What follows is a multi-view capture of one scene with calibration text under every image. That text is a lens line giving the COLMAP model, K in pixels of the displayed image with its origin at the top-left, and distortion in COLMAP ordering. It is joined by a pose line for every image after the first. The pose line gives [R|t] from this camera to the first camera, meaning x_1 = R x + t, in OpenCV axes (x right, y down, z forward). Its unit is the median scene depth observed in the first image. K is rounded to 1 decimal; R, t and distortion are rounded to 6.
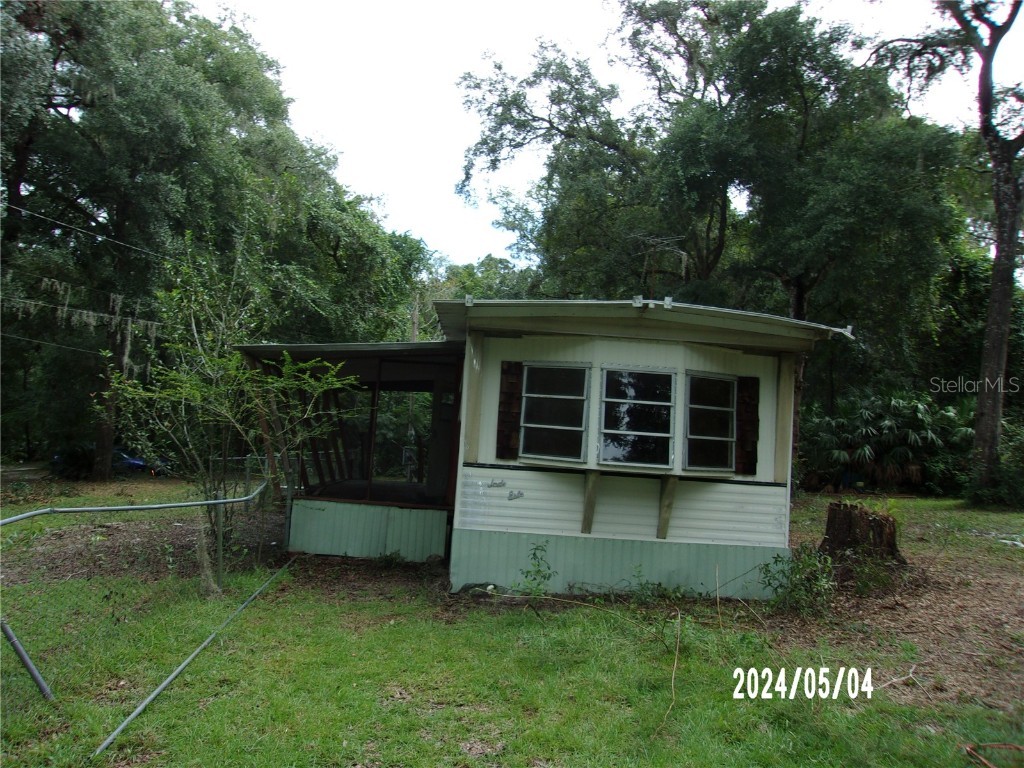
lens RADIAL K [[807.6, 0, 512.0], [0, 807.6, 384.0], [0, 0, 1]] dist [0.021000, 0.005716]
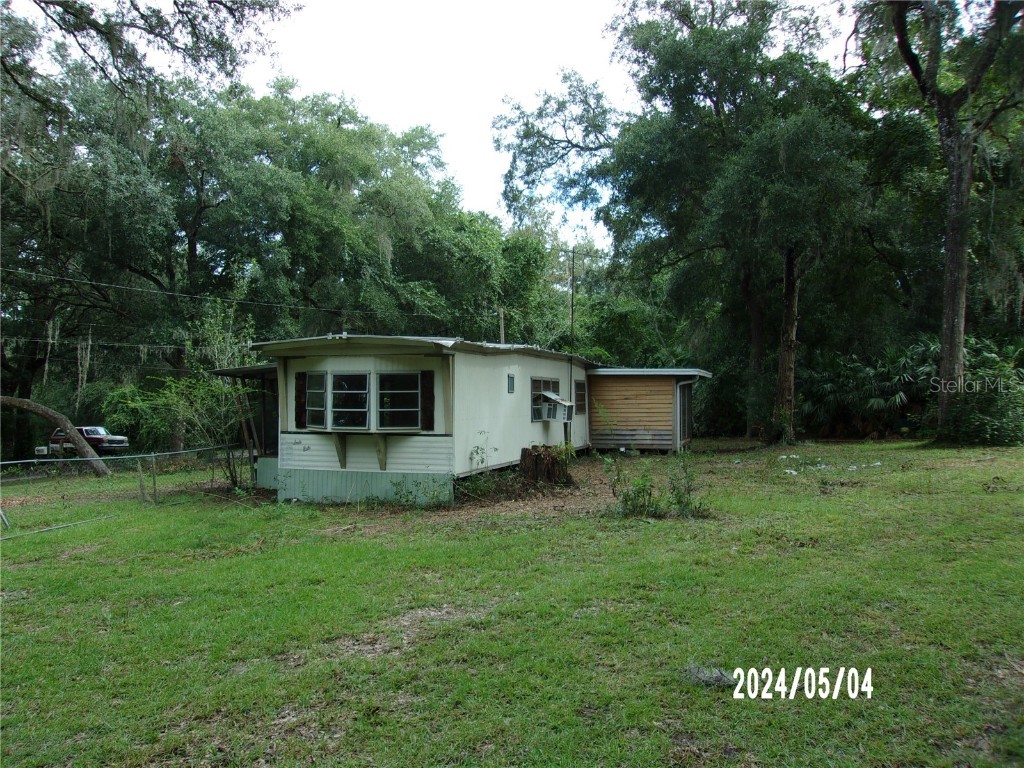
lens RADIAL K [[807.6, 0, 512.0], [0, 807.6, 384.0], [0, 0, 1]] dist [0.021000, 0.005716]
pose [[0.926481, -0.070576, -0.369665, 1.074237], [0.085069, 0.996109, 0.023029, -0.004383], [0.366601, -0.052783, 0.928880, -0.460073]]
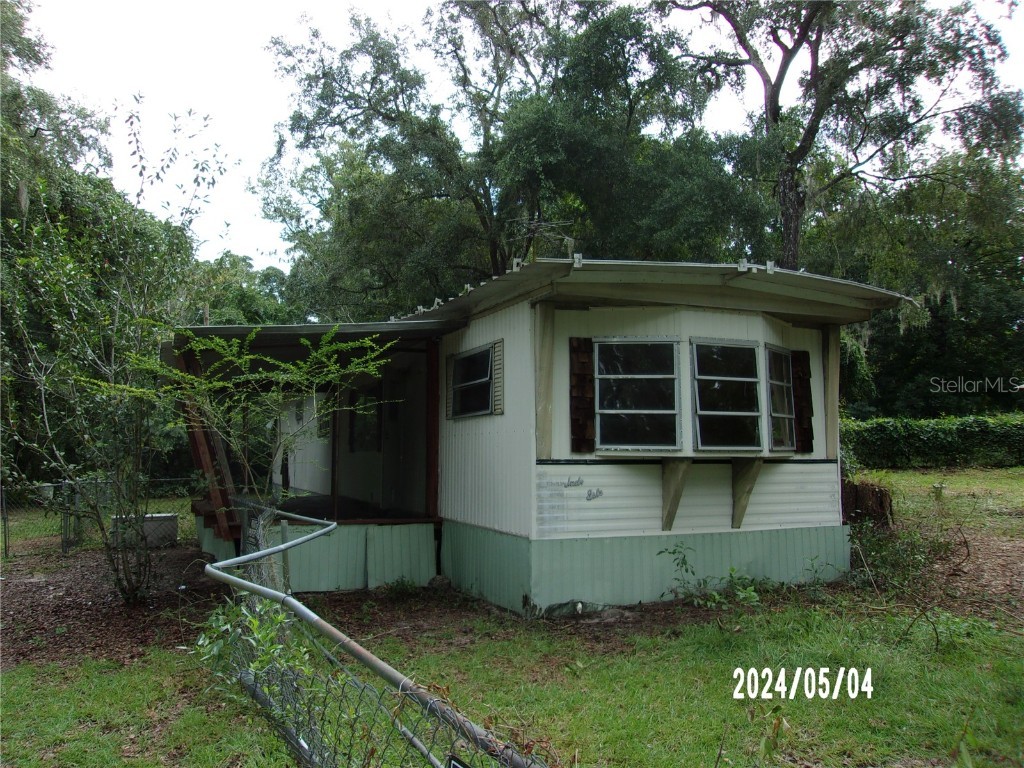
lens RADIAL K [[803.2, 0, 512.0], [0, 803.2, 384.0], [0, 0, 1]] dist [-0.032623, 0.120867]
pose [[0.936672, -0.034029, 0.348550, -0.366483], [0.036127, 0.999347, 0.000479, 0.018127], [-0.348339, 0.012143, 0.937290, 0.235771]]
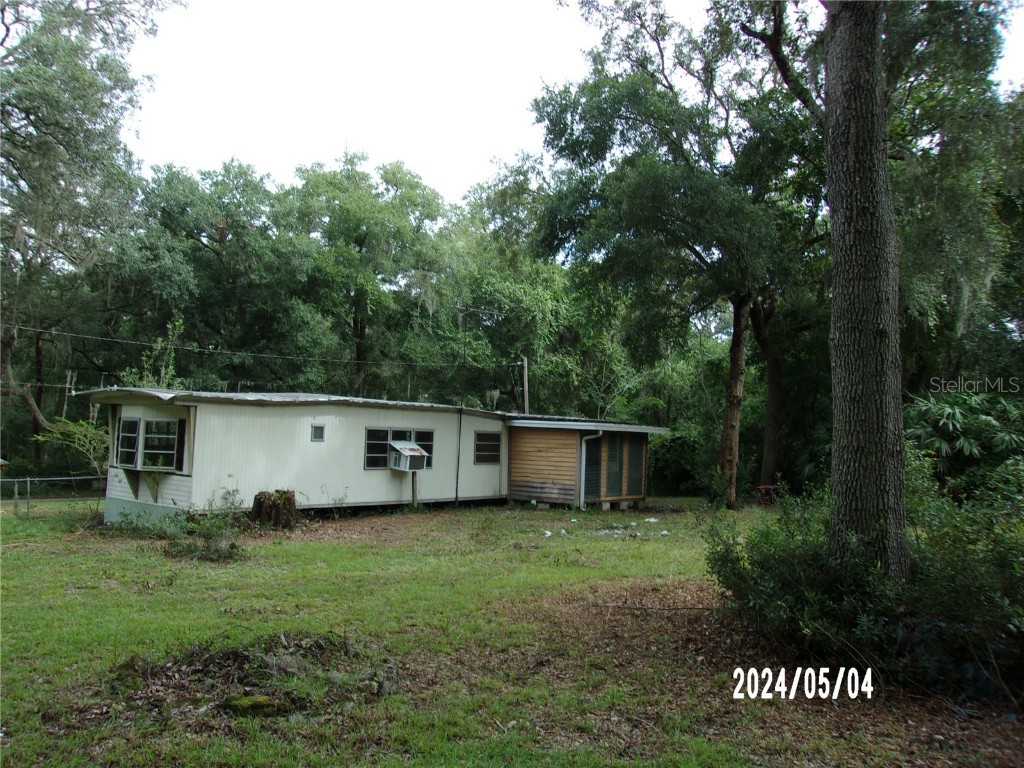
lens RADIAL K [[809.6, 0, 513.7], [0, 809.6, 409.0], [0, 0, 1]] dist [0.004636, 0.001519]
pose [[0.747655, -0.057628, -0.661582, 2.162253], [0.055908, 0.998153, -0.023764, 0.058010], [0.661730, -0.019221, 0.749496, 0.103663]]
